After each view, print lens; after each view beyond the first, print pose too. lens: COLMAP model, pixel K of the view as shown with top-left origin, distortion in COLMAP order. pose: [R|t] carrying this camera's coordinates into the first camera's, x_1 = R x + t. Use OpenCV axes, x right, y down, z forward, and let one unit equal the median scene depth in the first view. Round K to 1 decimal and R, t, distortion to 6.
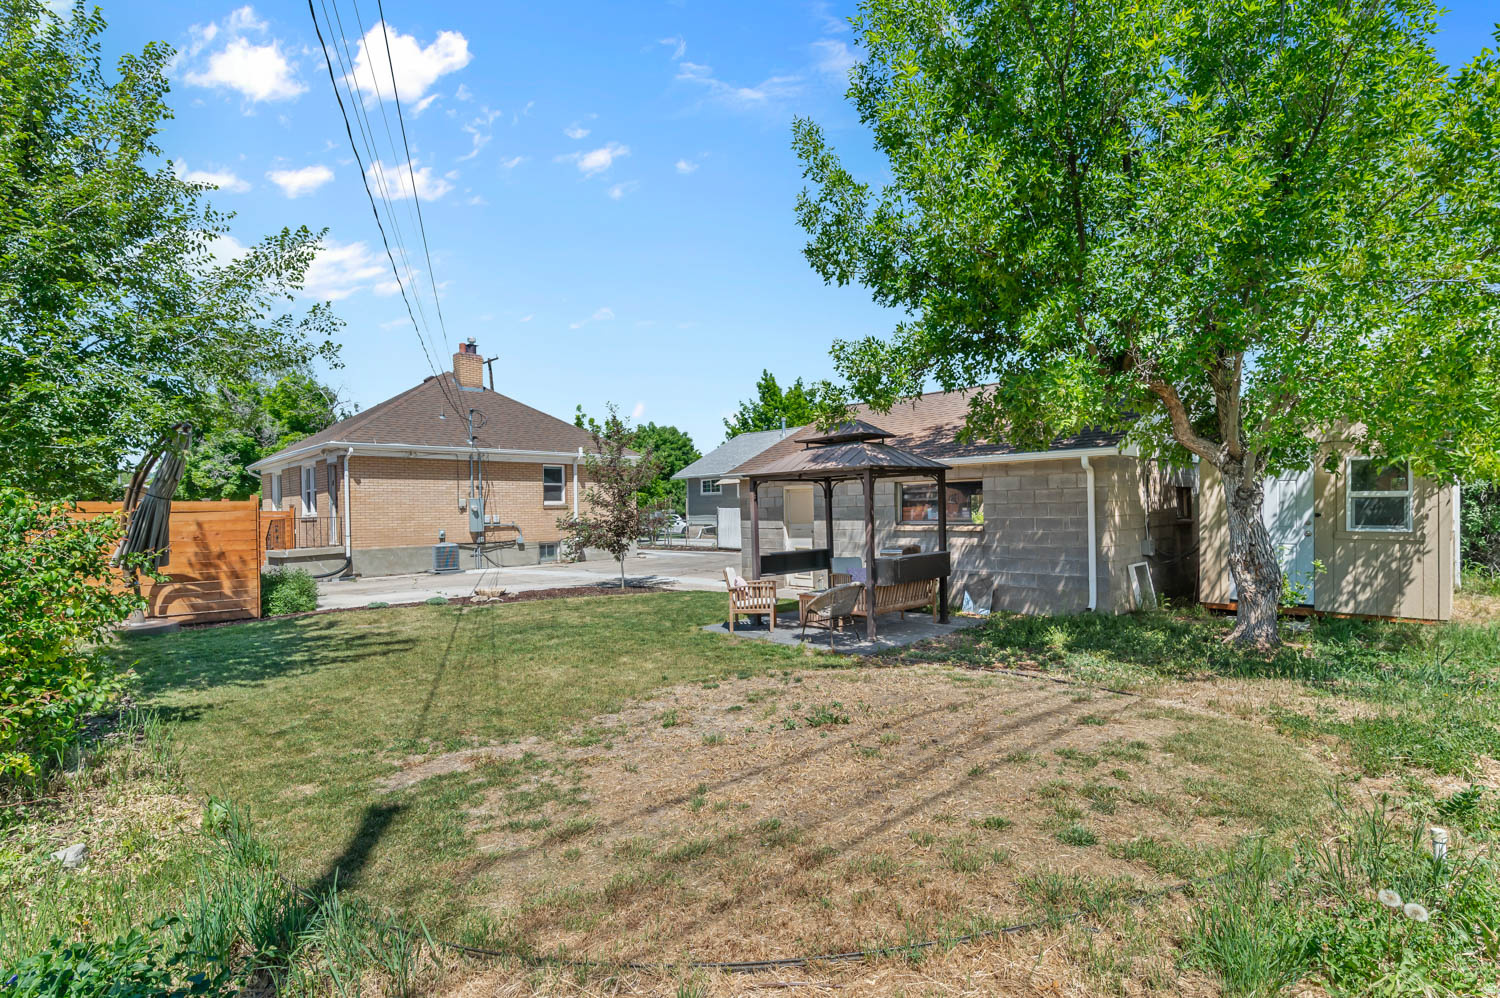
lens RADIAL K [[728.8, 0, 754.7], [0, 728.8, 507.4], [0, 0, 1]] dist [-0.000703, 0.000099]
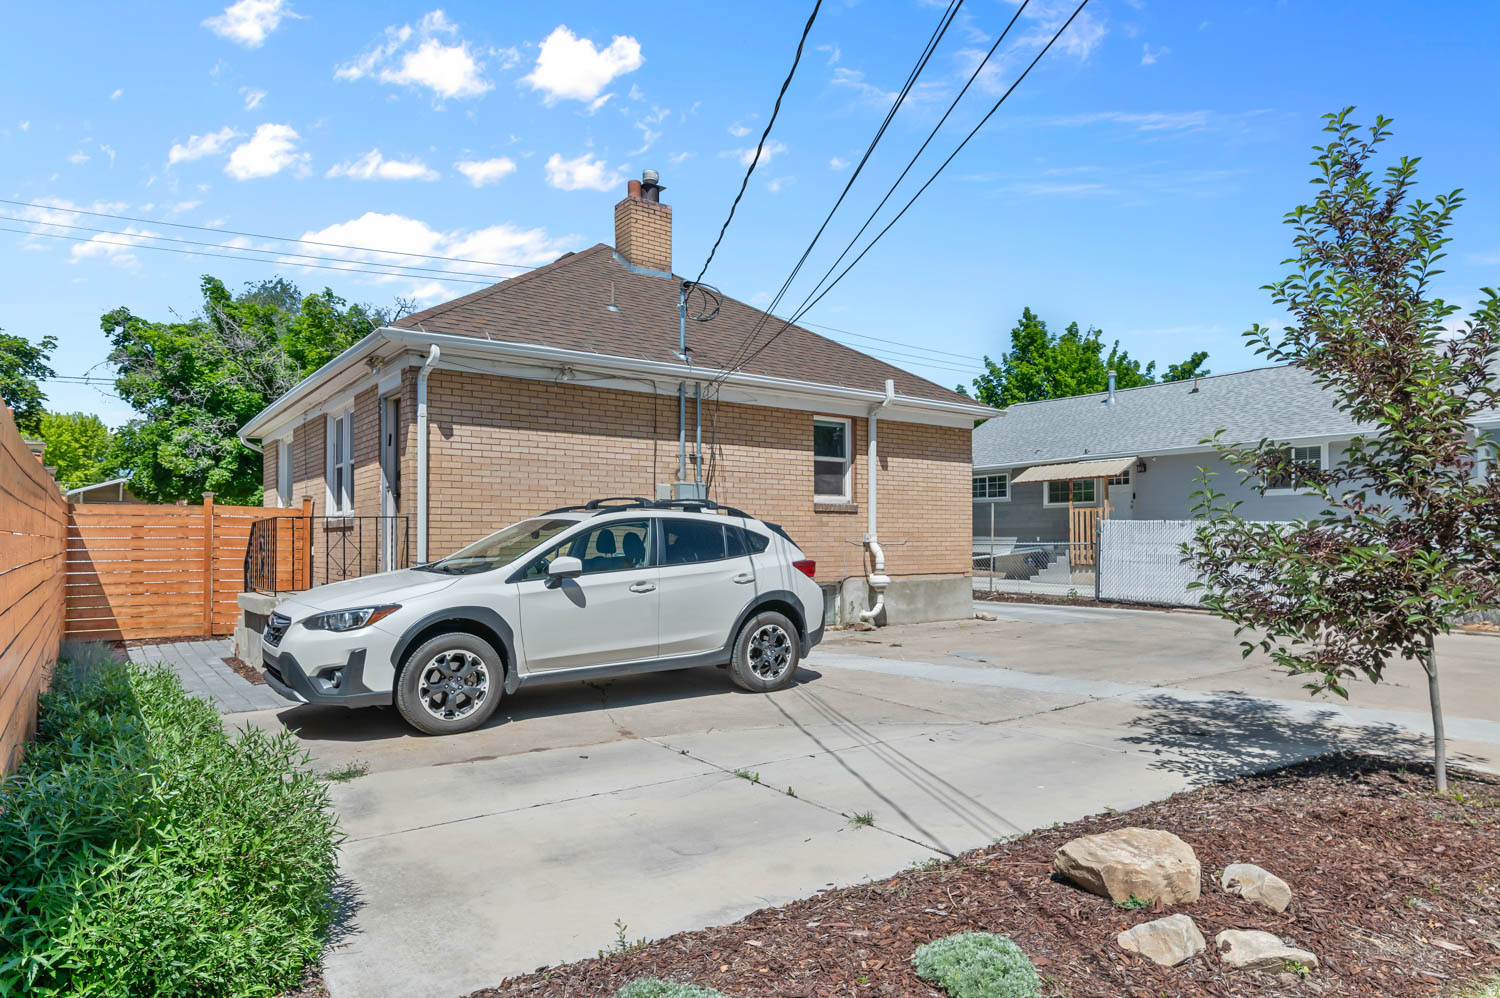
lens RADIAL K [[913.5, 0, 748.3], [0, 913.5, 506.3], [0, 0, 1]] dist [0.001650, 0.000495]
pose [[0.990350, 0.012313, -0.138040, -0.245770], [-0.016202, 0.999502, -0.027082, 0.015052], [0.137638, 0.029057, 0.990056, 0.414311]]
